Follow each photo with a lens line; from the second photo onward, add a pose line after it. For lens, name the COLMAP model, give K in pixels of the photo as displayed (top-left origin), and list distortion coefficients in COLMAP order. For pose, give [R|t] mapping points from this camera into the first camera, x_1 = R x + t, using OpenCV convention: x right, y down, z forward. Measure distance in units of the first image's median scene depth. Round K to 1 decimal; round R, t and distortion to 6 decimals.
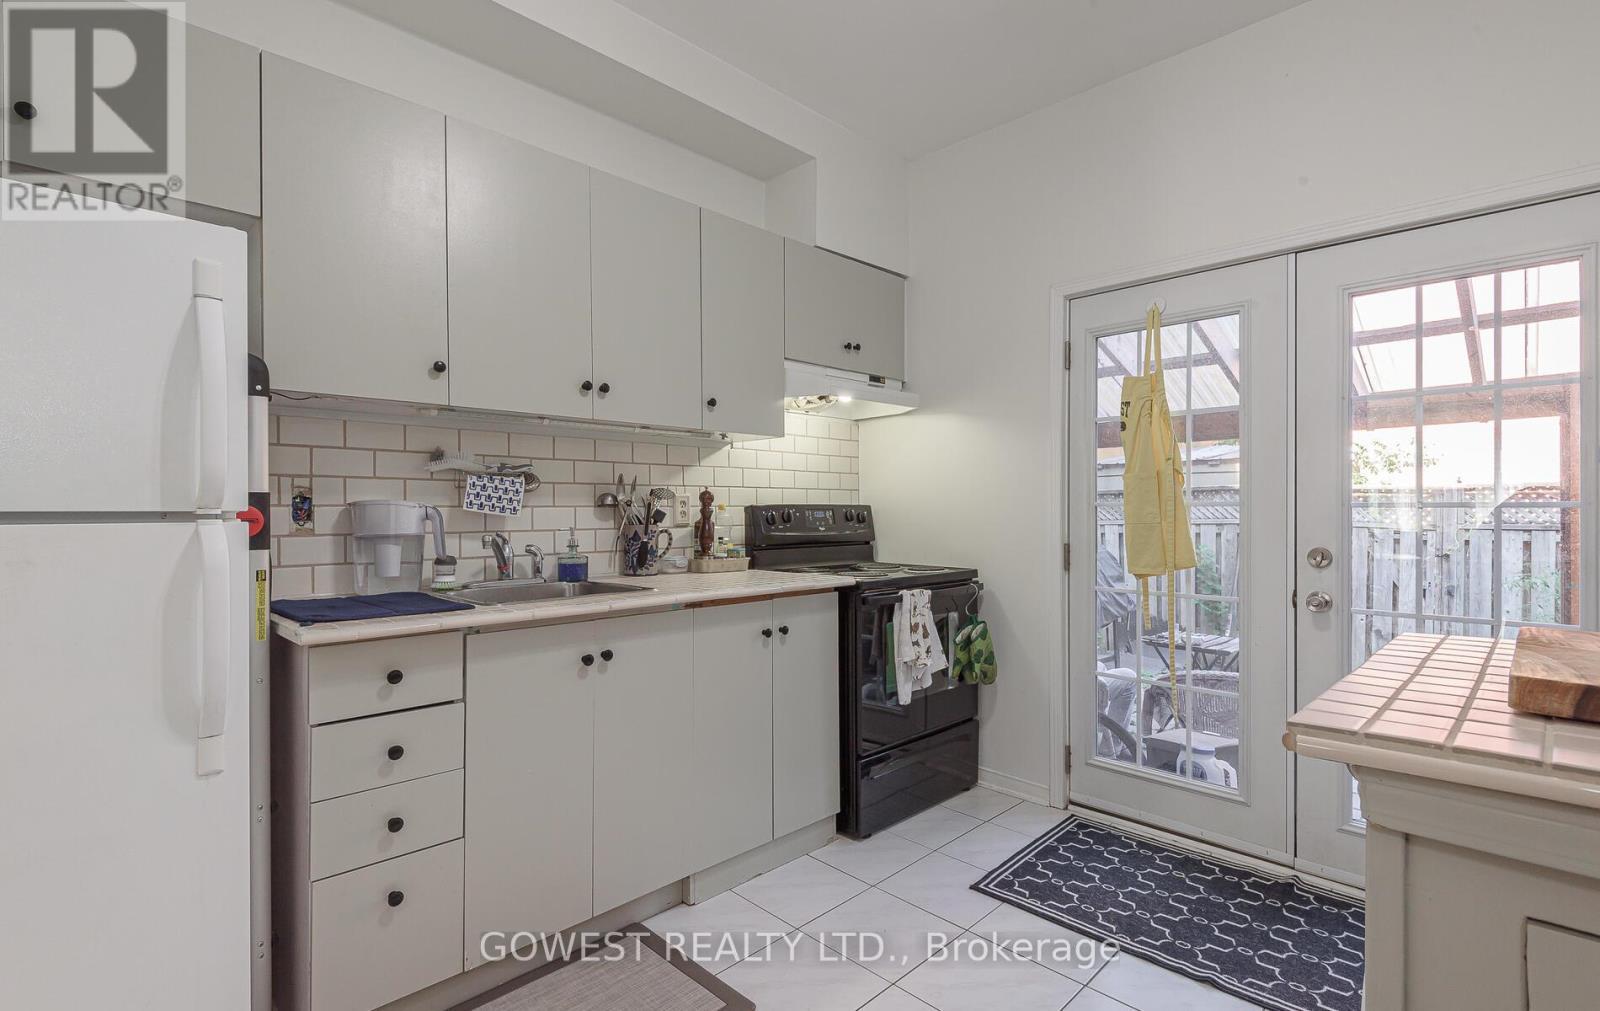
lens RADIAL K [[752.7, 0, 801.8], [0, 752.7, 508.4], [0, 0, 1]] dist [0.002489, -0.002255]
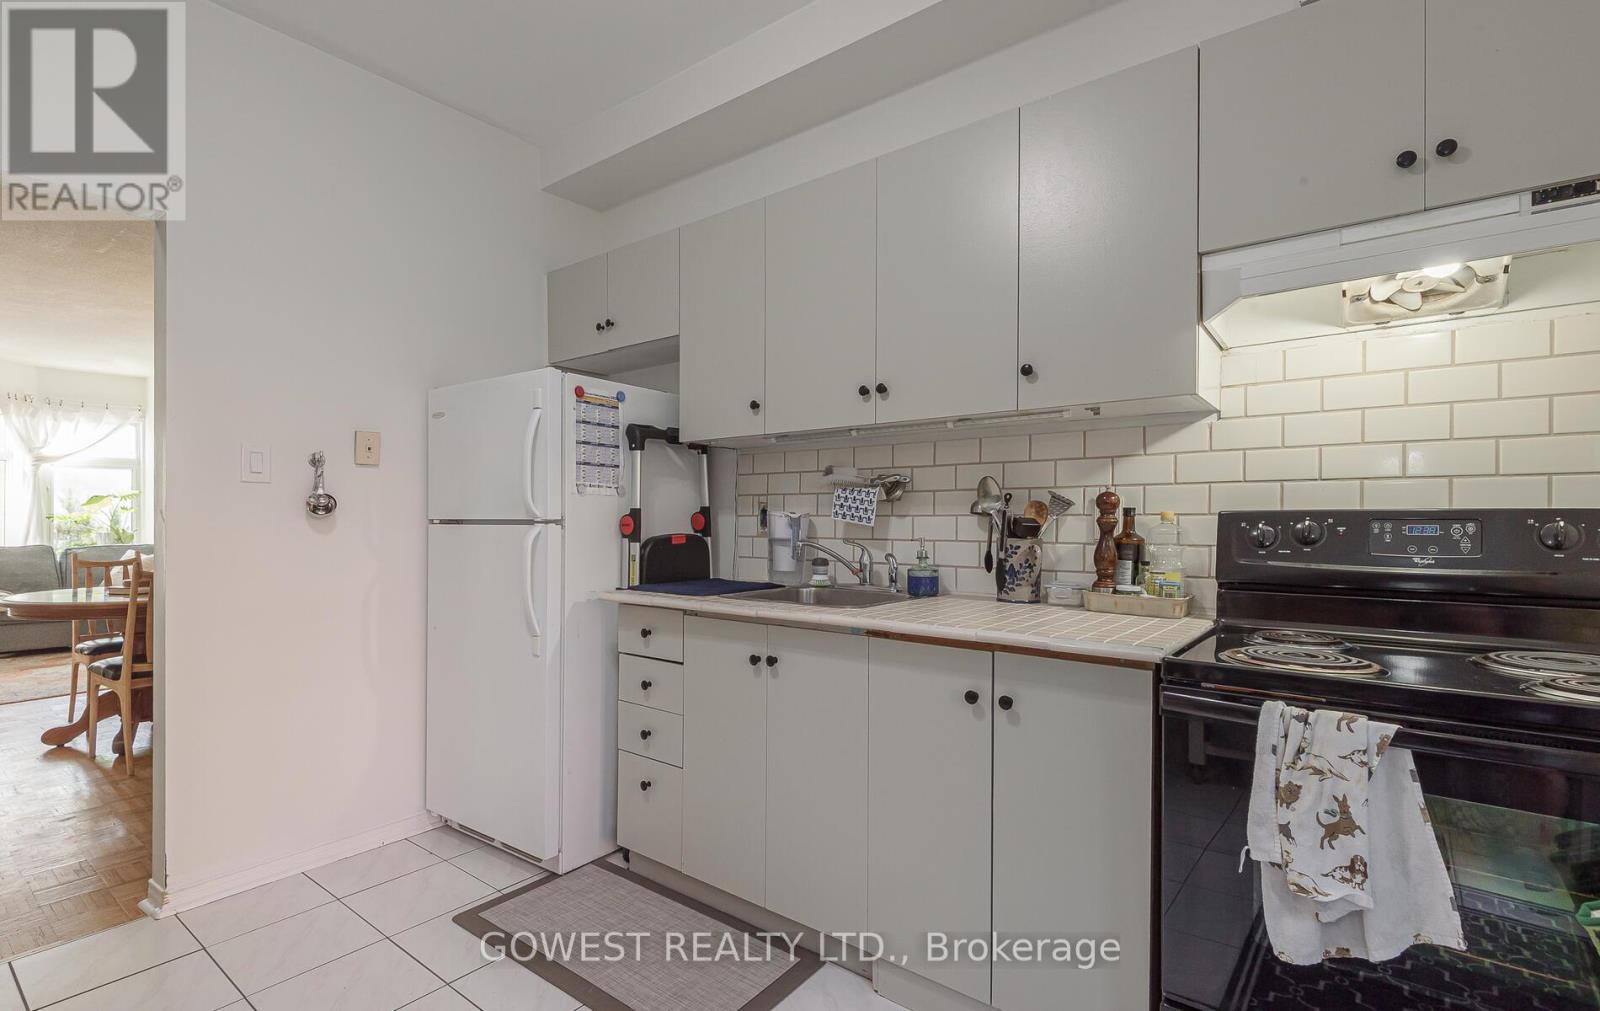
lens RADIAL K [[752.7, 0, 785.3], [0, 752.7, 517.4], [0, 0, 1]] dist [0.002489, -0.002255]
pose [[0.090609, -0.001098, -0.995886, 0.644112], [-0.000748, 0.999999, -0.001171, 0.000851], [0.995886, 0.000851, 0.090608, 0.783117]]
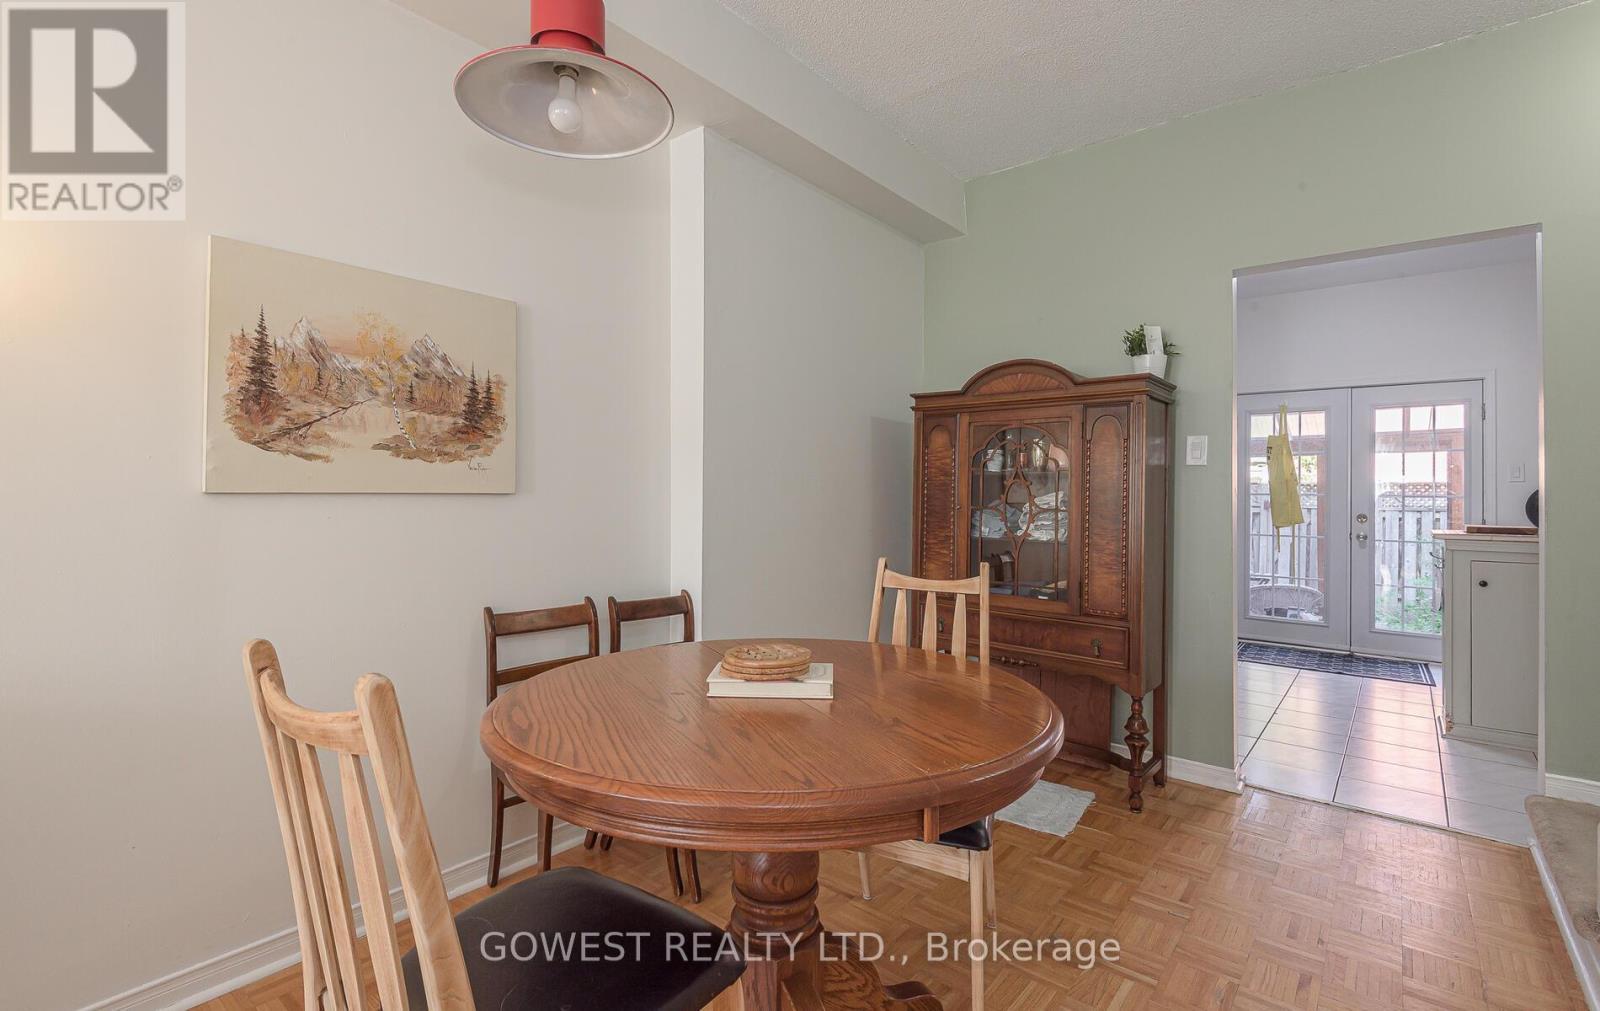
lens RADIAL K [[752.7, 0, 788.1], [0, 752.7, 499.7], [0, 0, 1]] dist [0.002489, -0.002255]
pose [[0.995989, 0.000208, 0.089470, -1.129588], [-0.000674, 0.999986, 0.005174, -0.002208], [-0.089468, -0.005214, 0.995976, -1.018798]]
